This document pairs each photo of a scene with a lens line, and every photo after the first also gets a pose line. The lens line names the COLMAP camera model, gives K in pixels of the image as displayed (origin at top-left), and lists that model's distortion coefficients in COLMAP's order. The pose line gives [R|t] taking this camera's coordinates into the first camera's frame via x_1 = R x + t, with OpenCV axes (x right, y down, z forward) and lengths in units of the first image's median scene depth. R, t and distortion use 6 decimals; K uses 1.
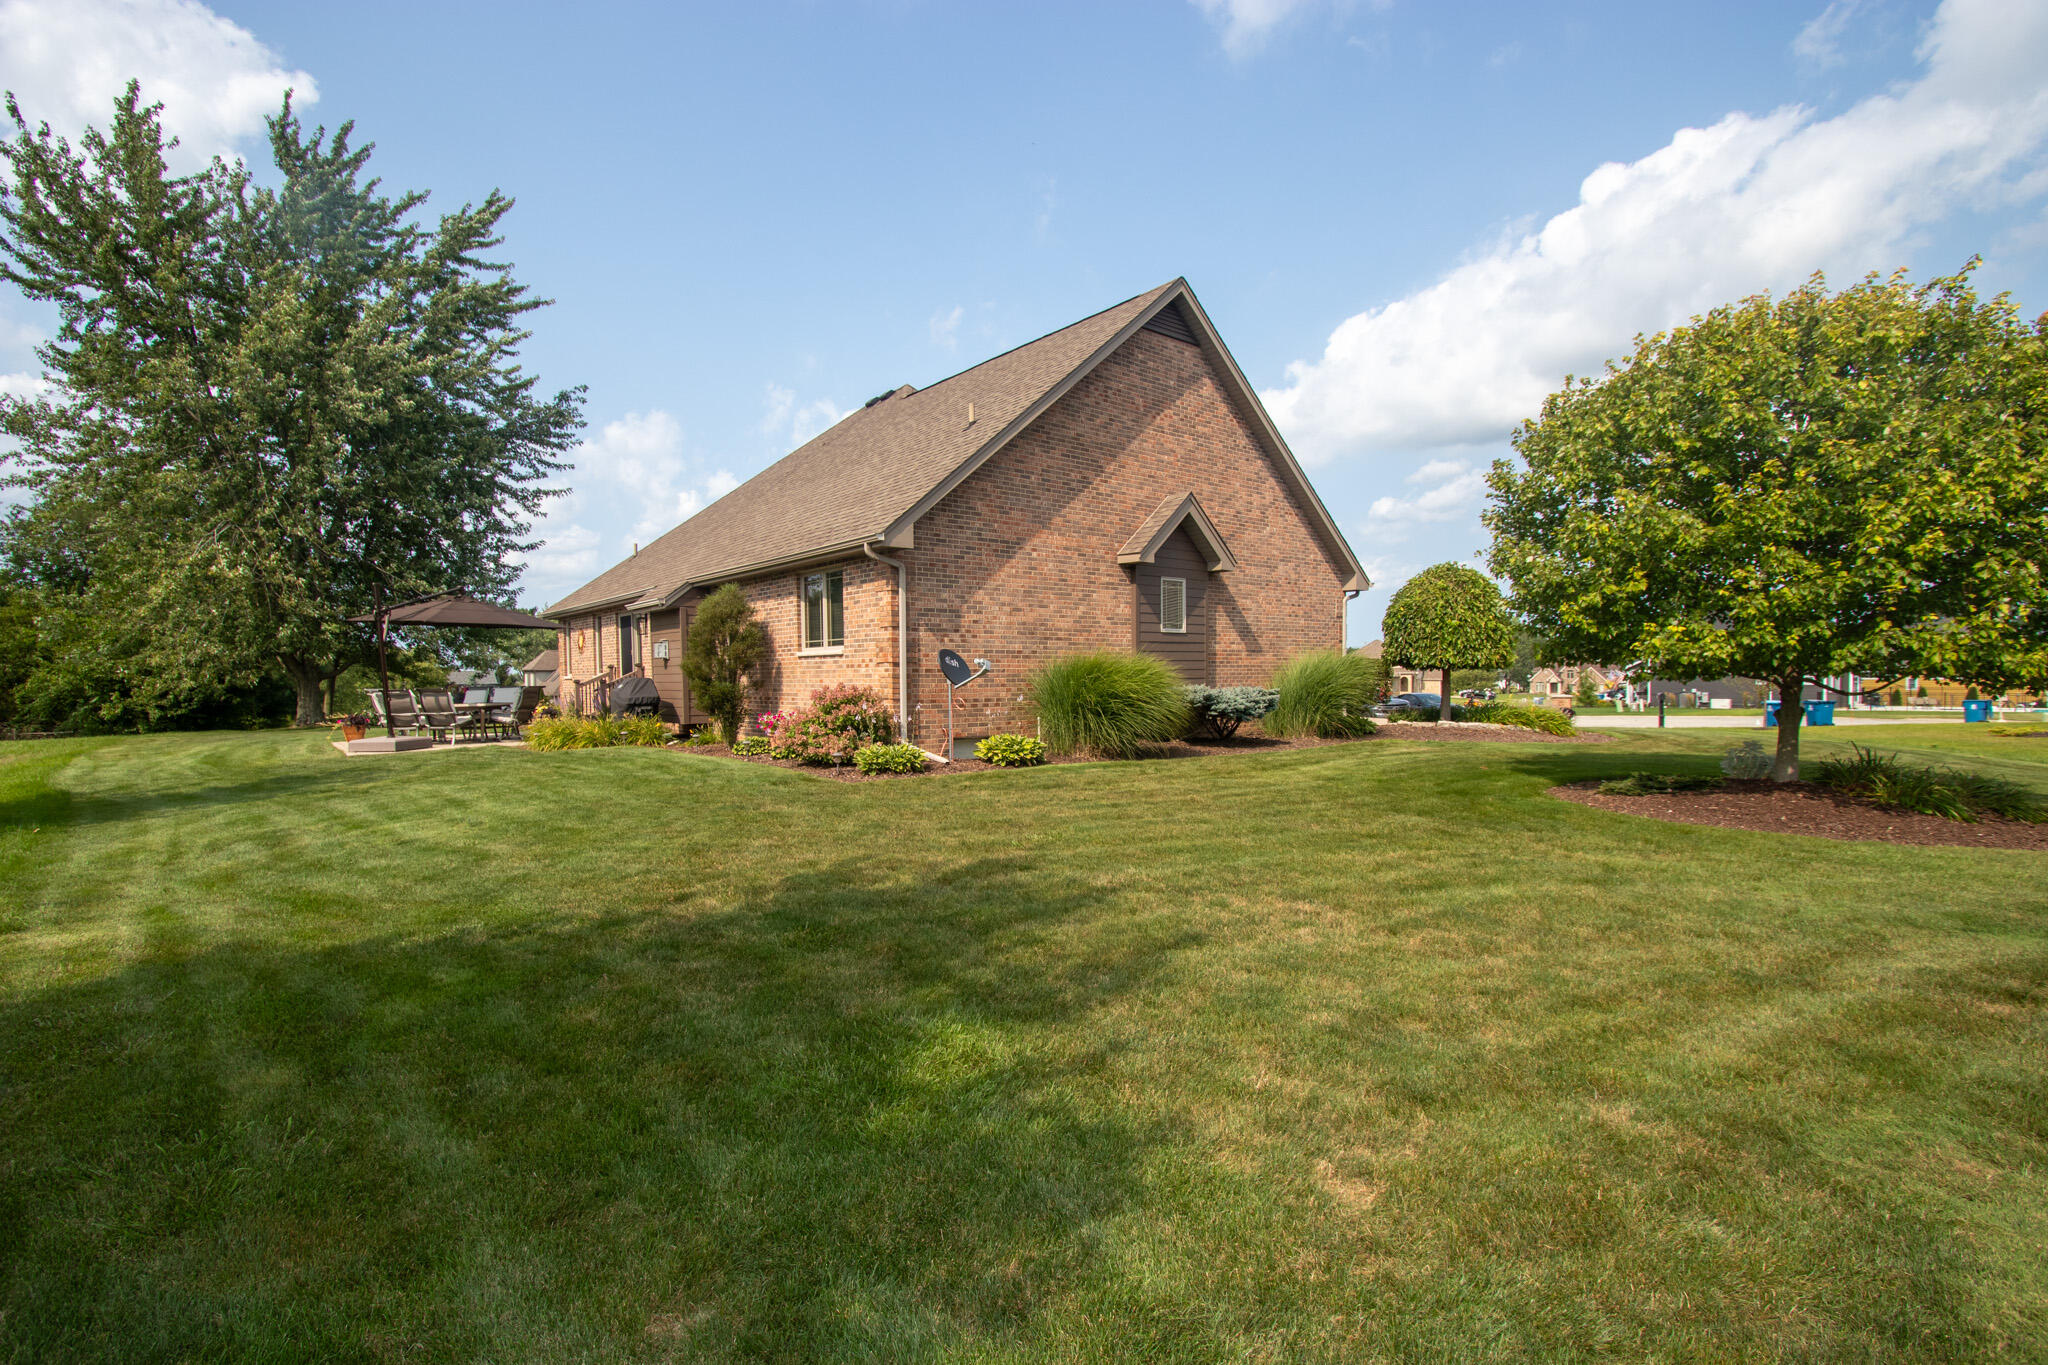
lens RADIAL K [[976.3, 0, 1024.0], [0, 976.3, 682.5], [0, 0, 1]] dist [-0.011419, 0.000331]
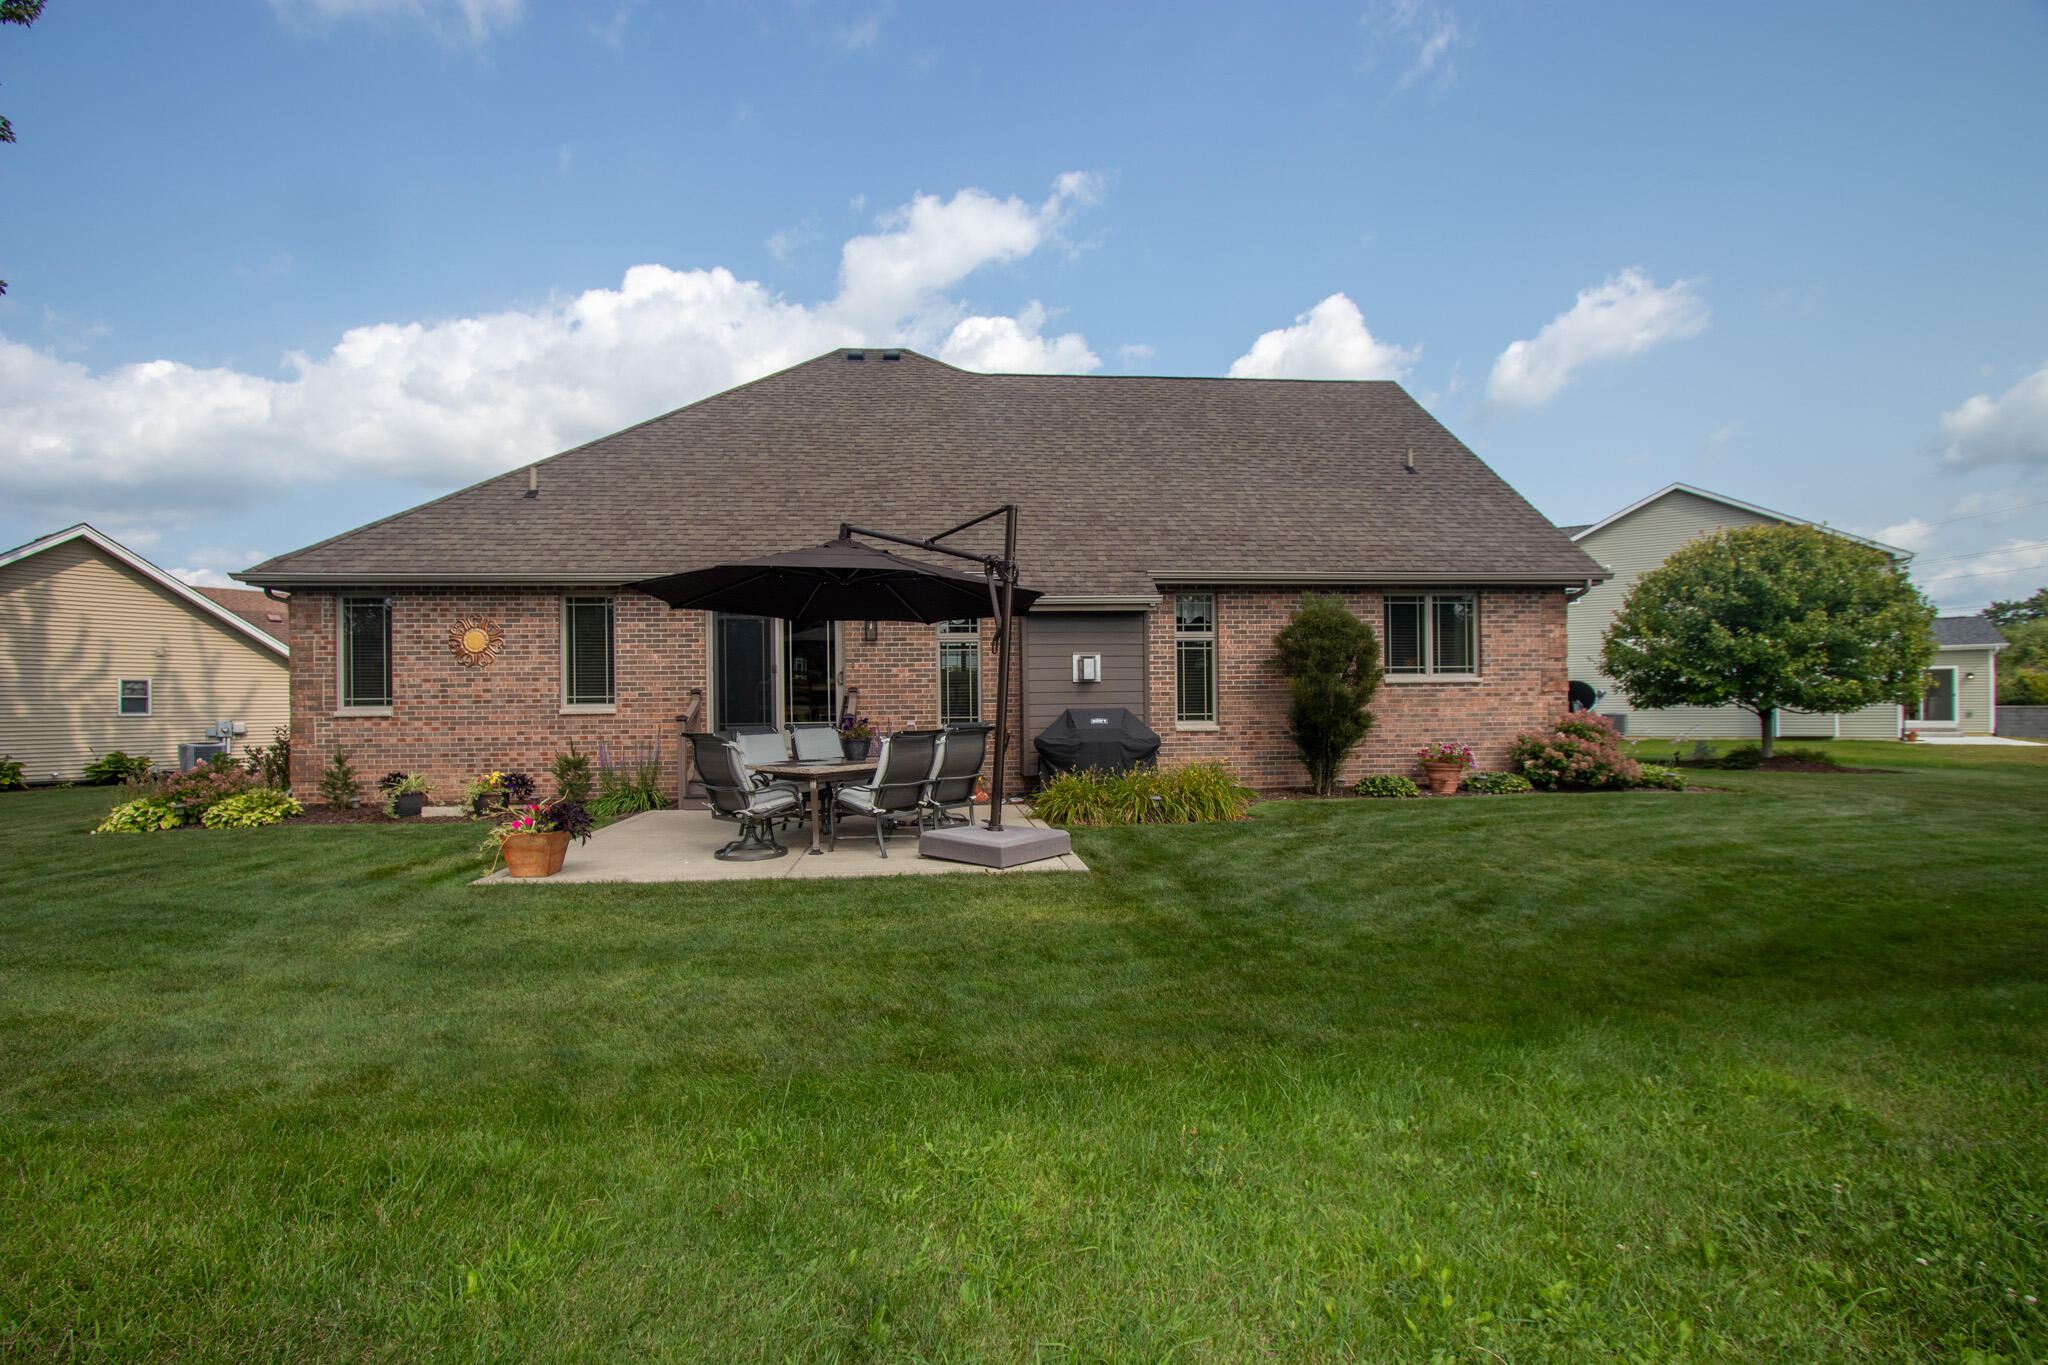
lens RADIAL K [[923.7, 0, 1016.6], [0, 923.7, 693.6], [0, 0, 1]] dist [-0.013371, 0.000460]
pose [[0.555373, 0.015917, 0.831449, -1.057246], [0.010809, 0.999594, -0.026356, 0.001528], [-0.831531, 0.023624, 0.554975, 0.760929]]
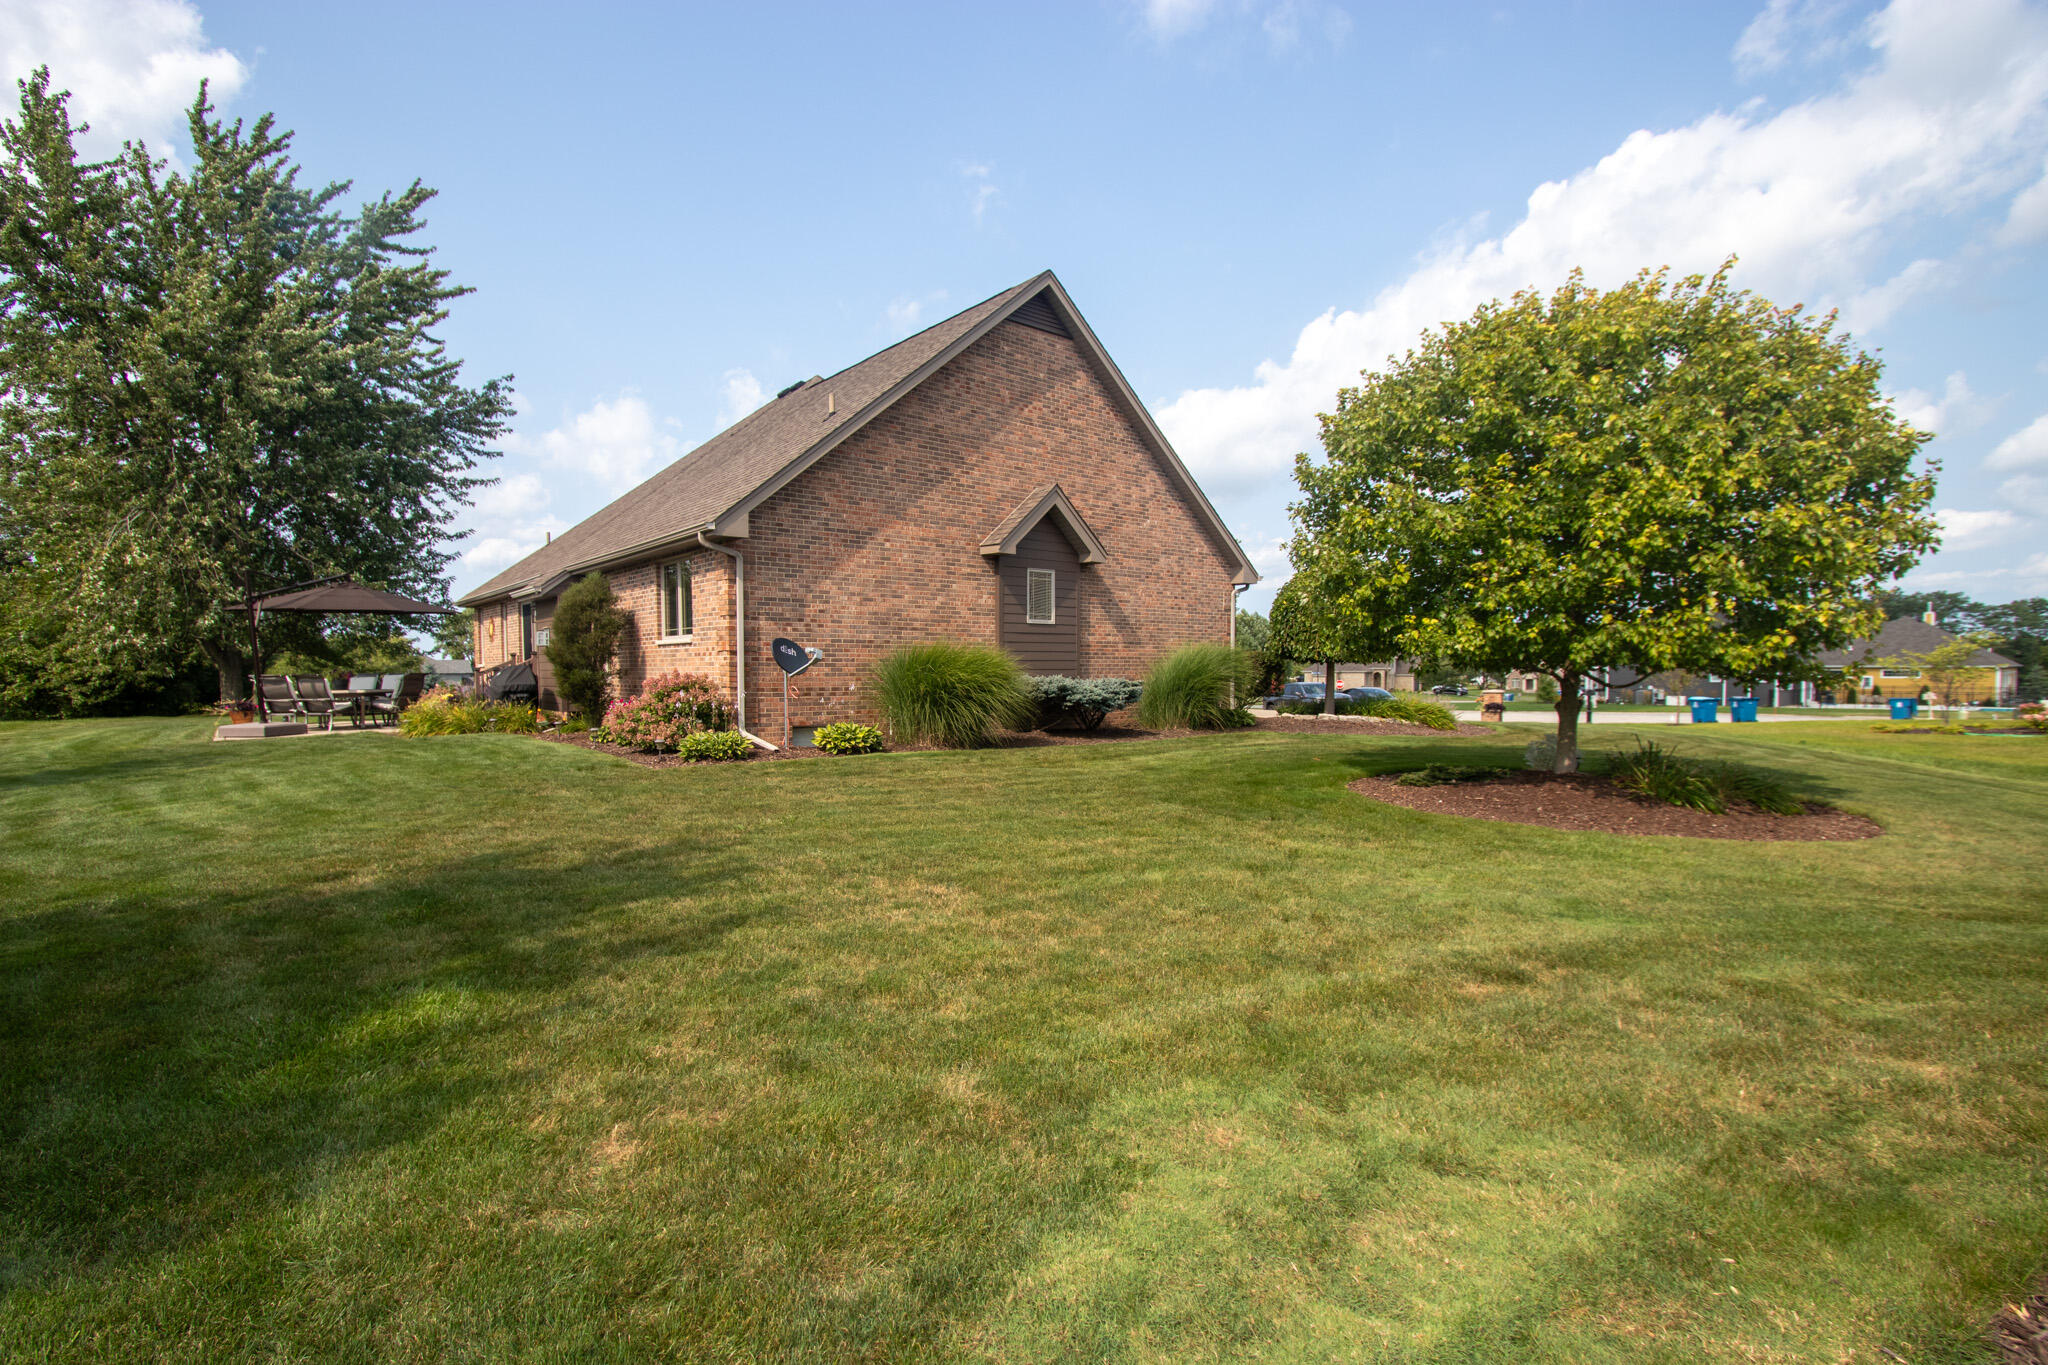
lens RADIAL K [[974.3, 0, 1024.0], [0, 974.3, 682.5], [0, 0, 1]] dist [-0.013781, -0.000115]
pose [[0.999950, 0.006652, 0.007463, 0.131216], [-0.006704, 0.999953, 0.006976, 0.002511], [-0.007416, -0.007025, 0.999948, -0.005012]]
